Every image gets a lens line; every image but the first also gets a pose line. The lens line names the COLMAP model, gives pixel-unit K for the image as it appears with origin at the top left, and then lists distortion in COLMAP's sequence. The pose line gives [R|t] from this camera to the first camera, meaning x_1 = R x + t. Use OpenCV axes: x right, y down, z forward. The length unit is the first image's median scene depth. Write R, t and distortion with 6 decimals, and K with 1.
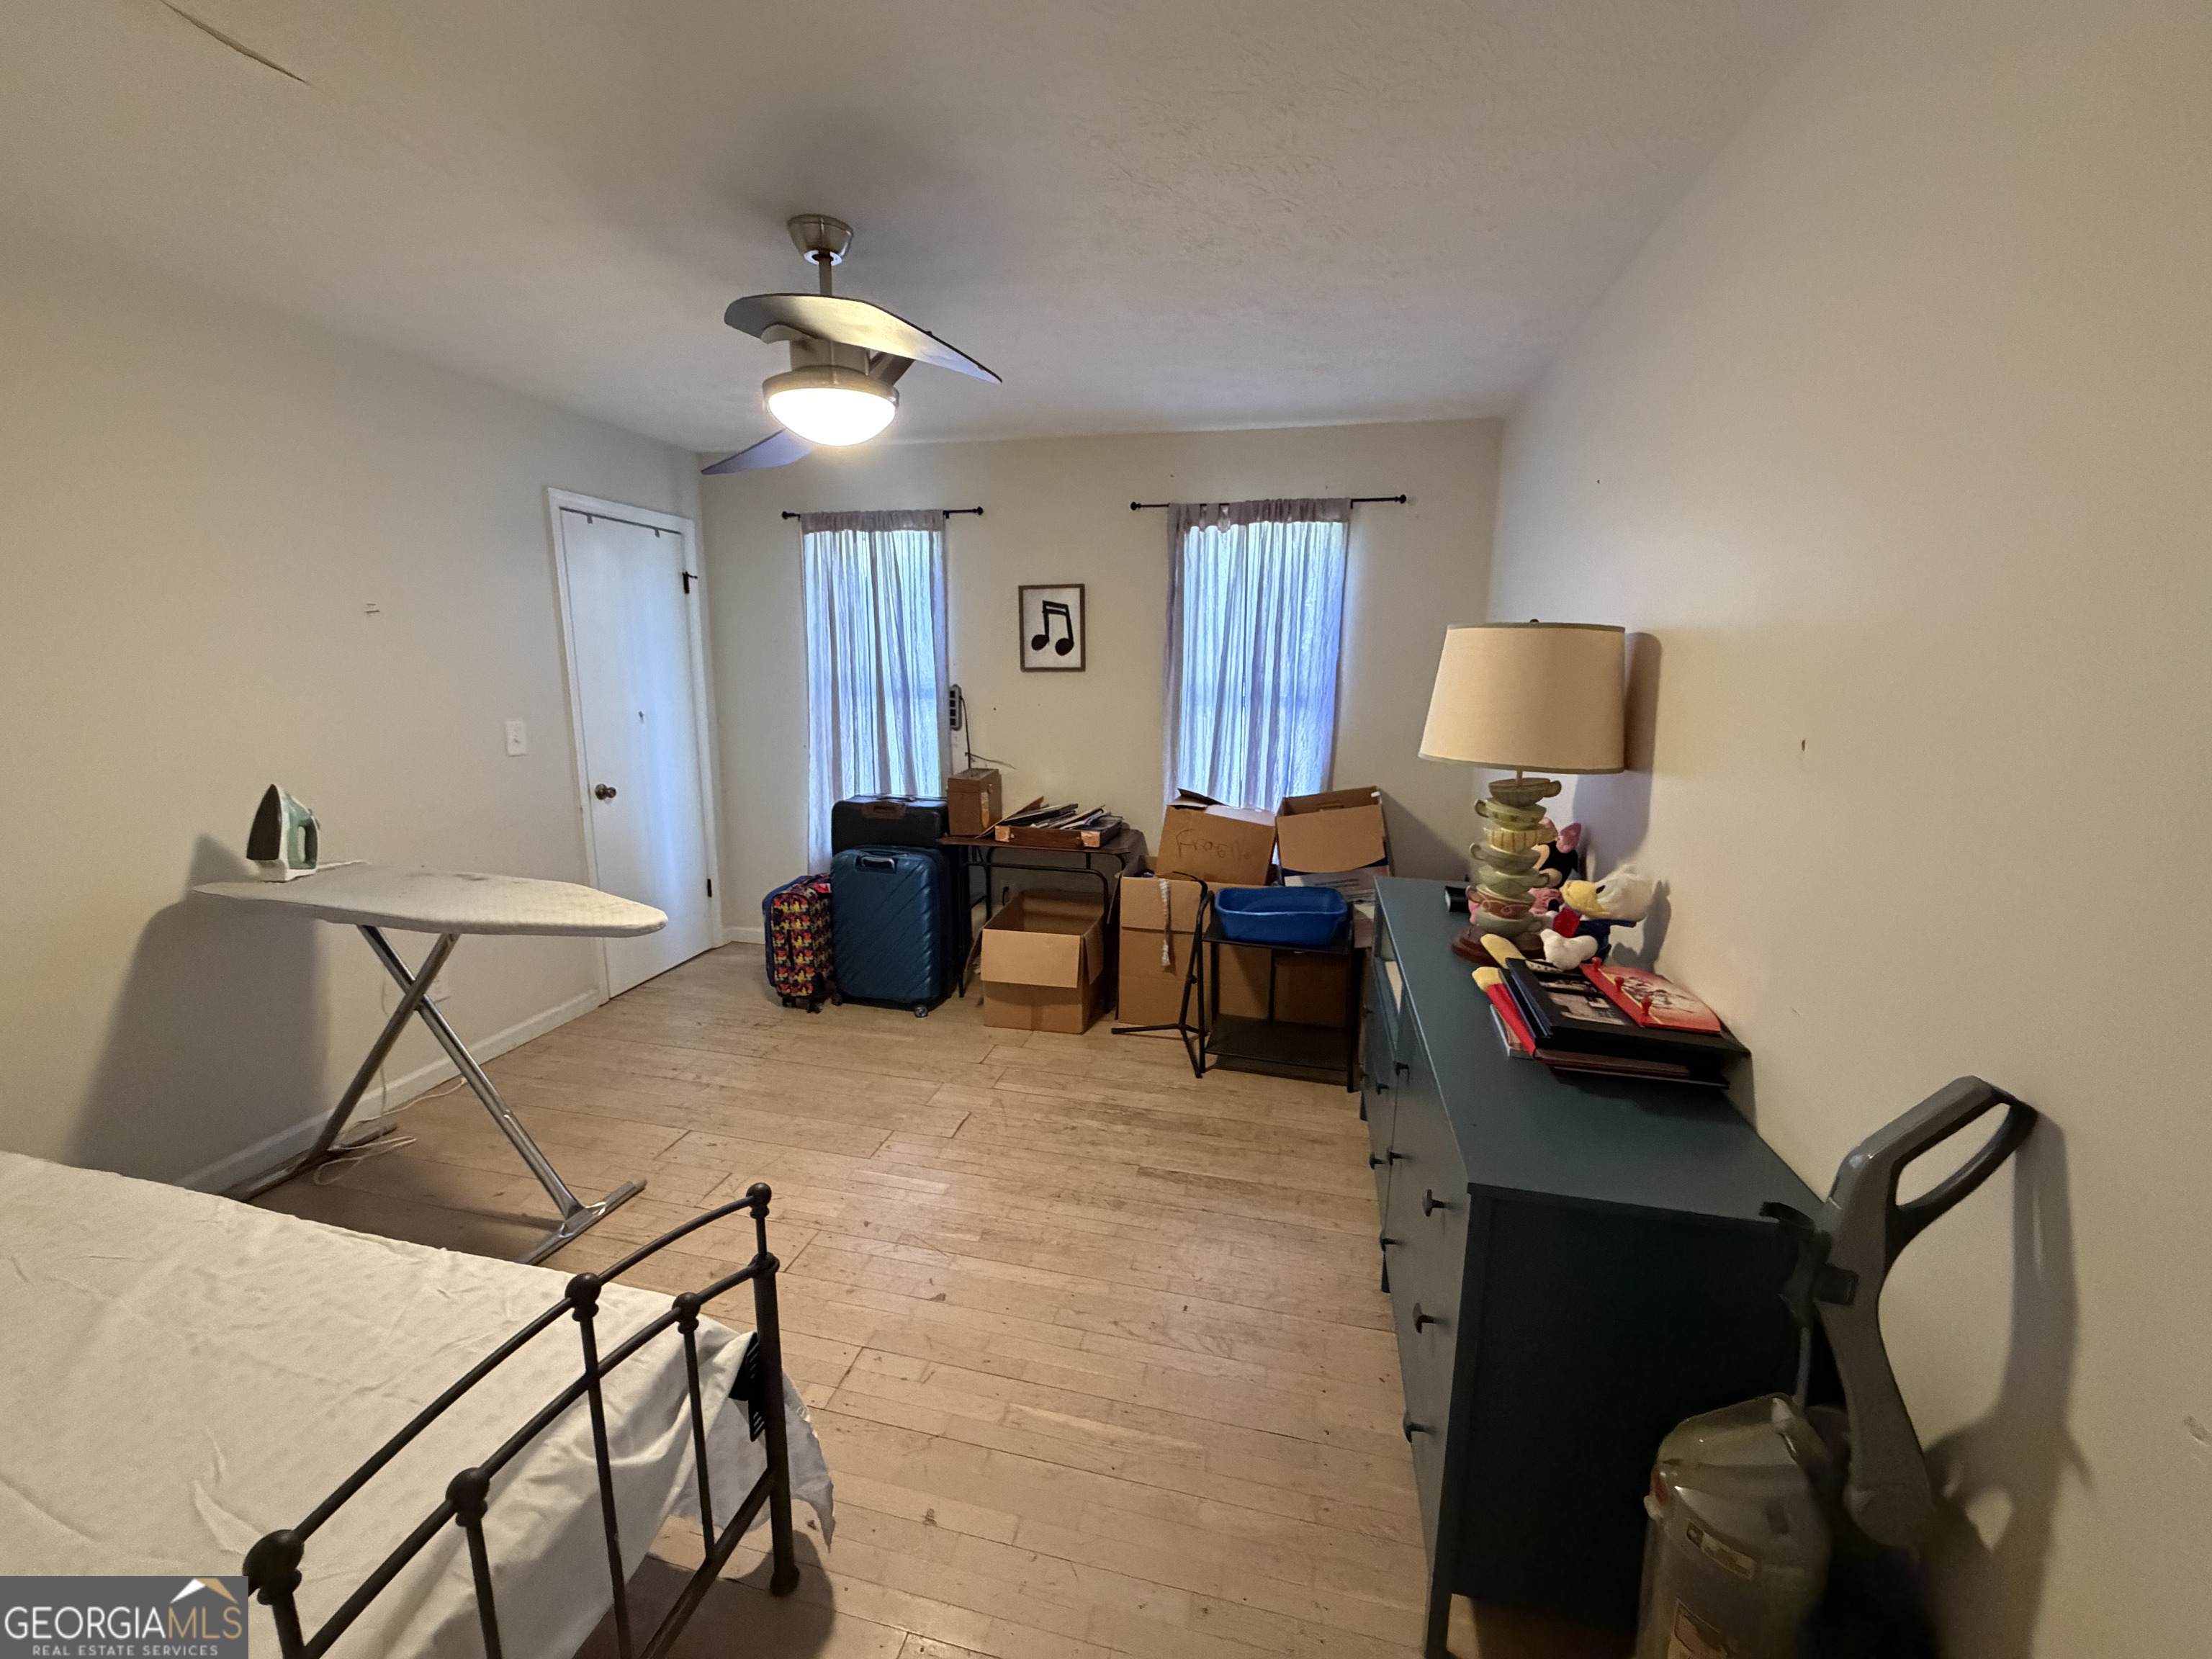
lens RADIAL K [[880.9, 0, 1105.9], [0, 880.9, 825.0], [0, 0, 1]] dist [-0.002998, -0.000329]
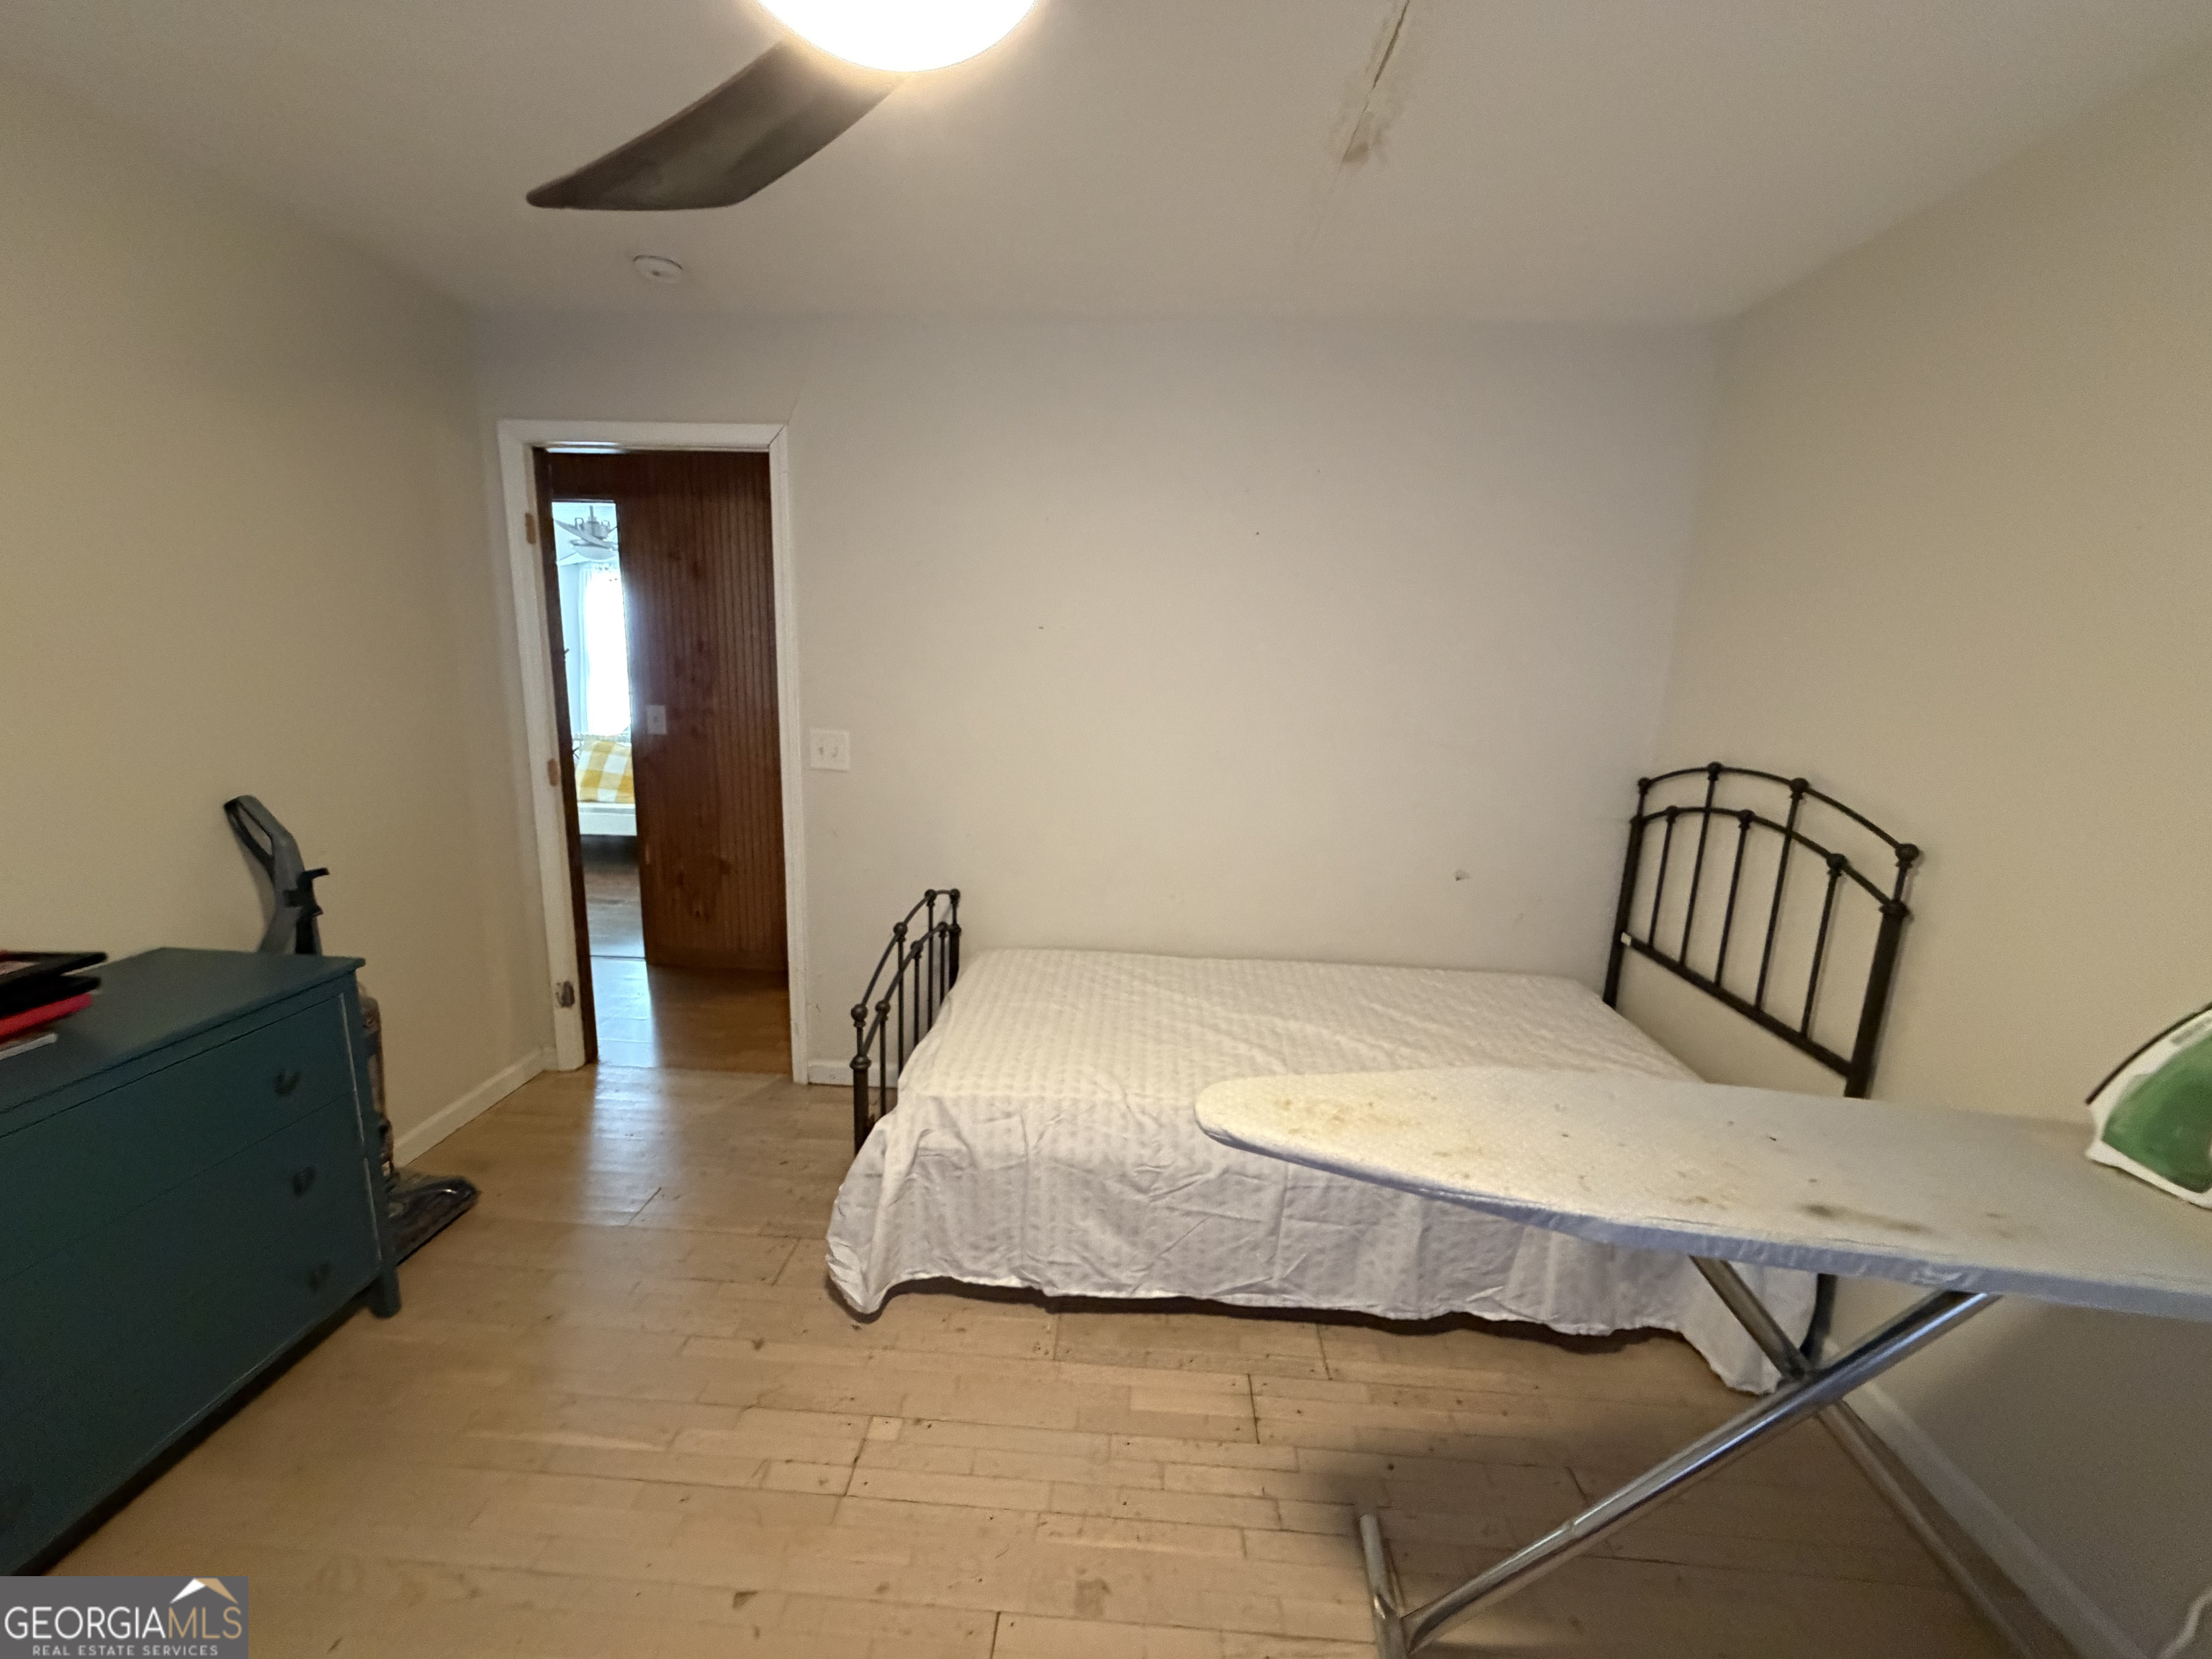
lens RADIAL K [[880.9, 0, 1102.8], [0, 880.9, 825.2], [0, 0, 1]] dist [-0.002998, -0.000329]
pose [[-0.984301, -0.013930, -0.175948, -0.367701], [-0.079884, 0.924090, 0.373732, -0.301643], [0.157385, 0.381920, -0.910696, 1.577739]]
